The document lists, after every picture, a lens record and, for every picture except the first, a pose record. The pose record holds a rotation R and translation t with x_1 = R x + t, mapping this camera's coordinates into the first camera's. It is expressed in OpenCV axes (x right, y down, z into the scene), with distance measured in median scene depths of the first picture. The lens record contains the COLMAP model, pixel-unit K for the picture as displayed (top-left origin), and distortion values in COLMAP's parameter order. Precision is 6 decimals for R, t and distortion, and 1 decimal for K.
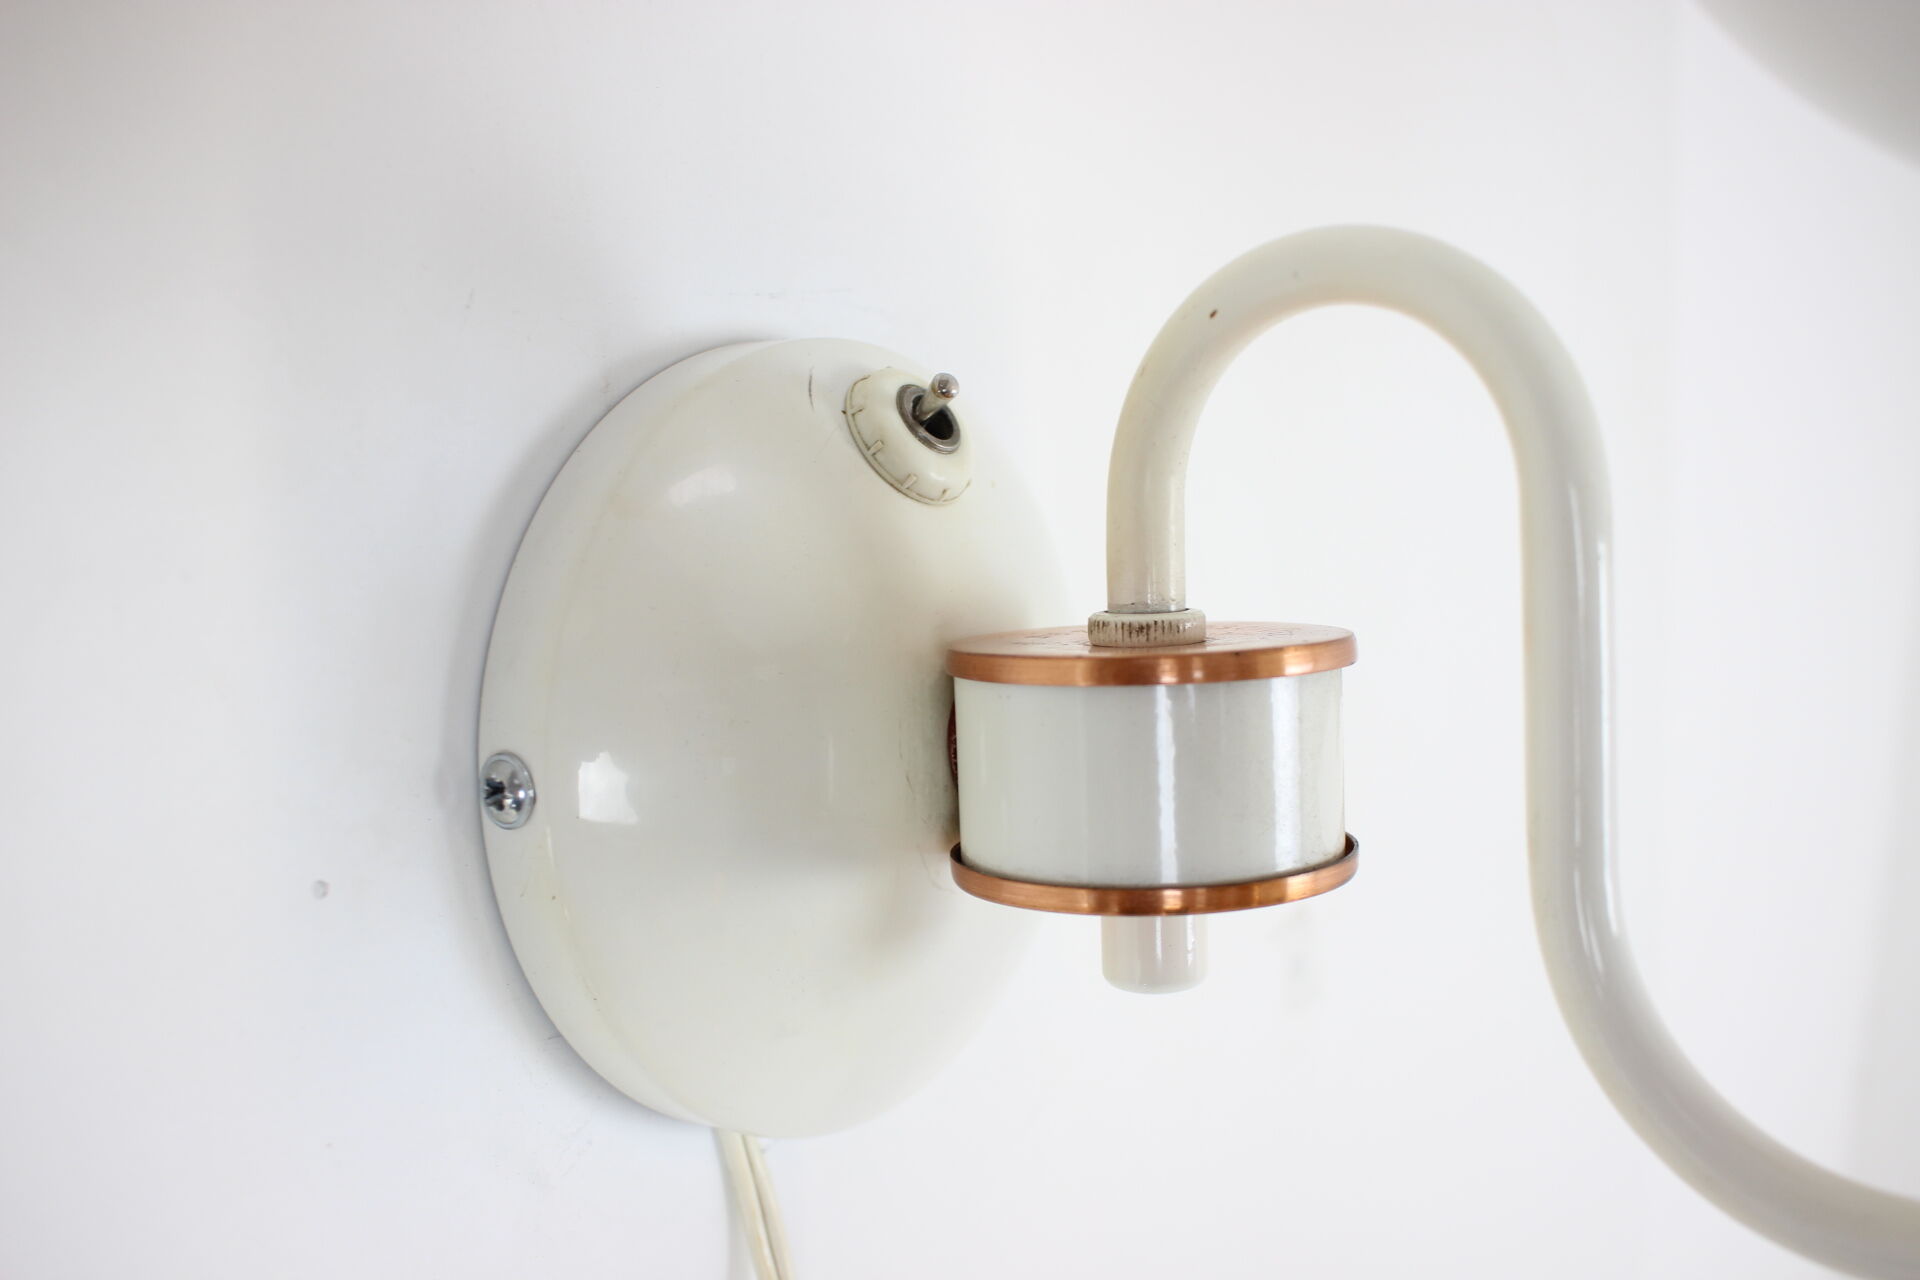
lens RADIAL K [[2031.4, 0, 960.0], [0, 2031.4, 640.0], [0, 0, 1]] dist [-0.167485, 0.000928]
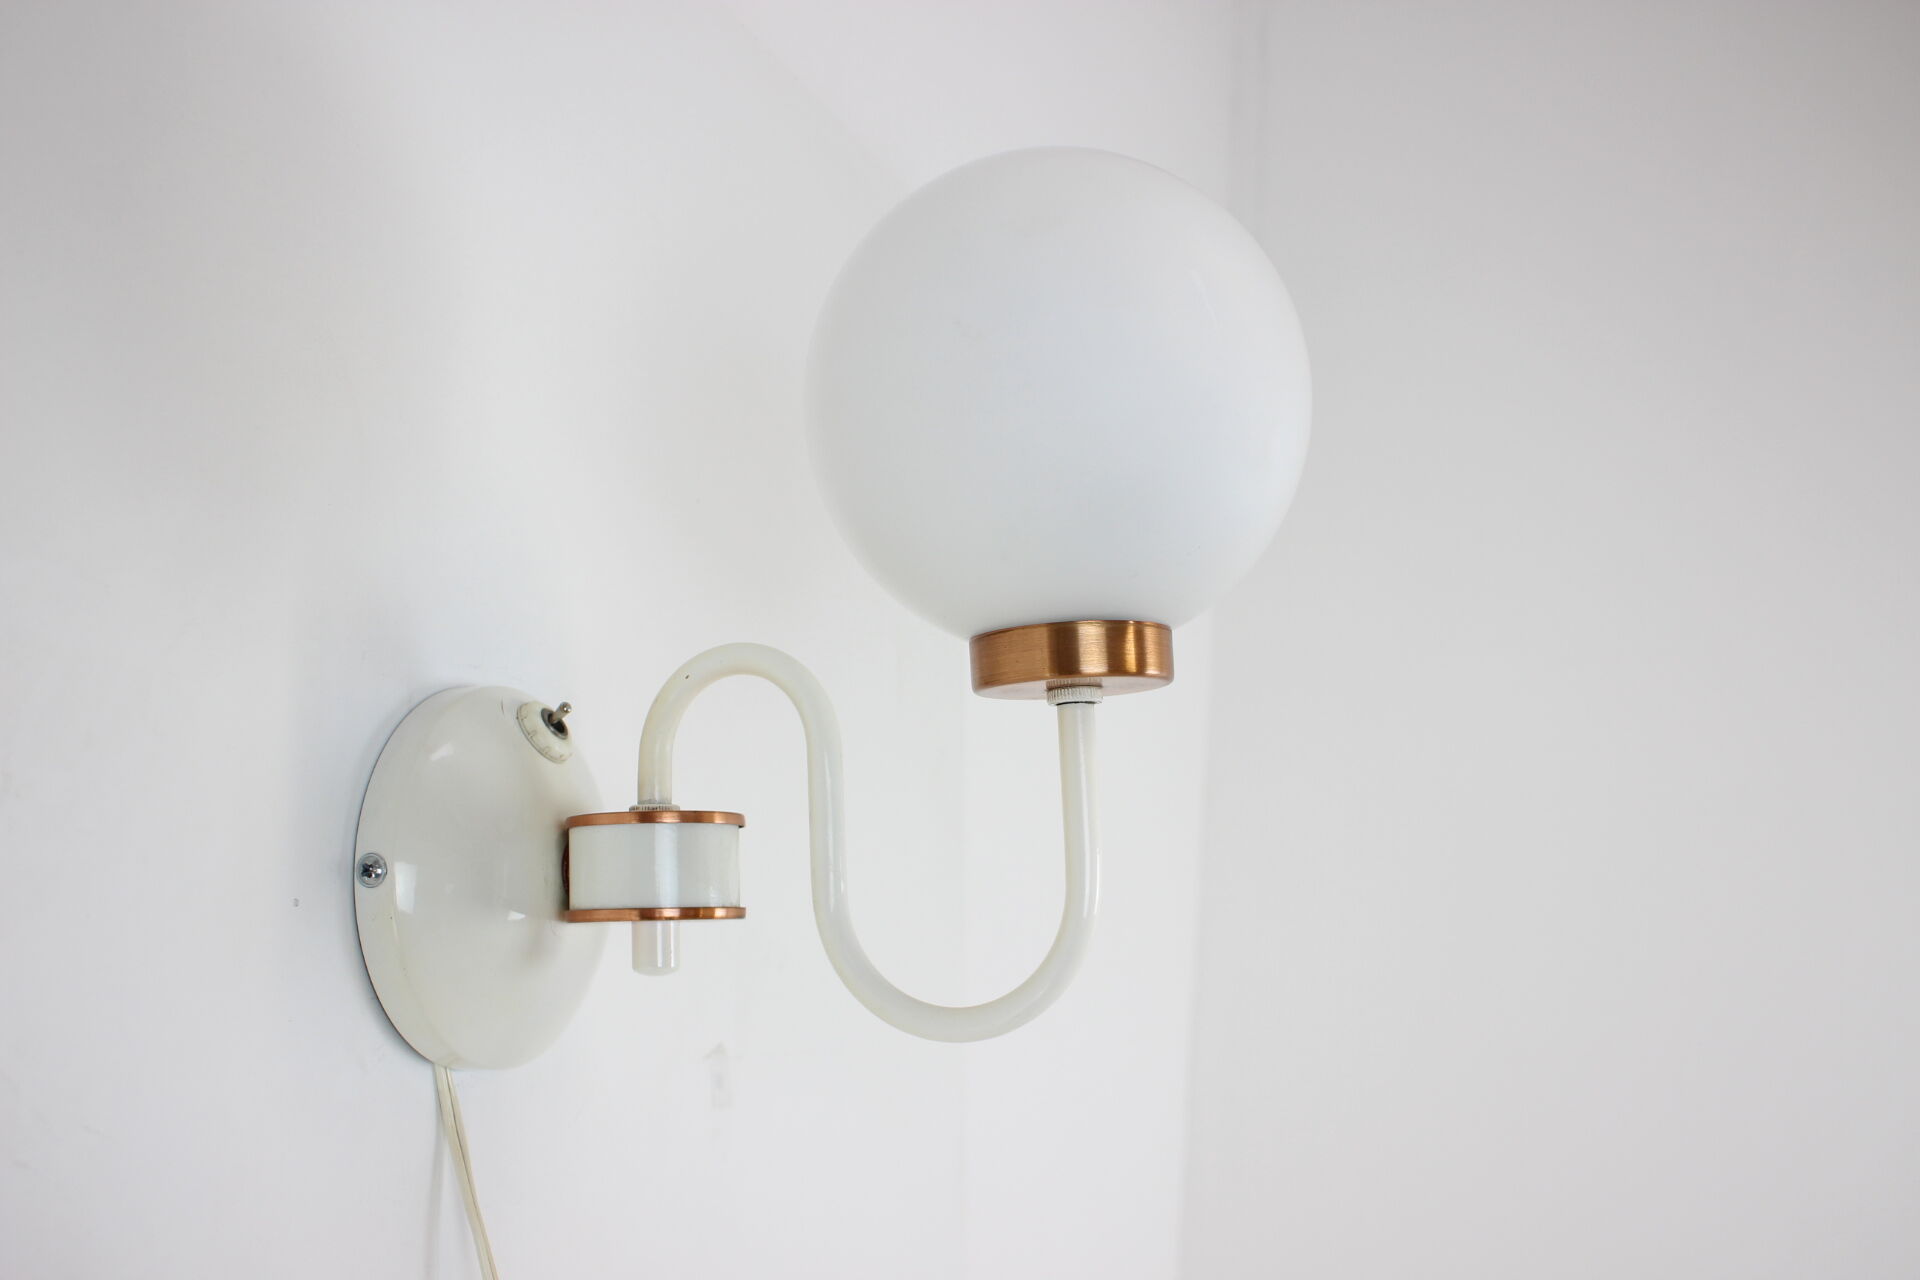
lens RADIAL K [[2031.4, 0, 960.0], [0, 2031.4, 640.0], [0, 0, 1]] dist [-0.167485, 0.000928]
pose [[0.963500, 0.048848, 0.263216, -0.182847], [0.013571, 0.973035, -0.230256, 0.330893], [-0.267366, 0.225424, 0.936856, -1.255261]]
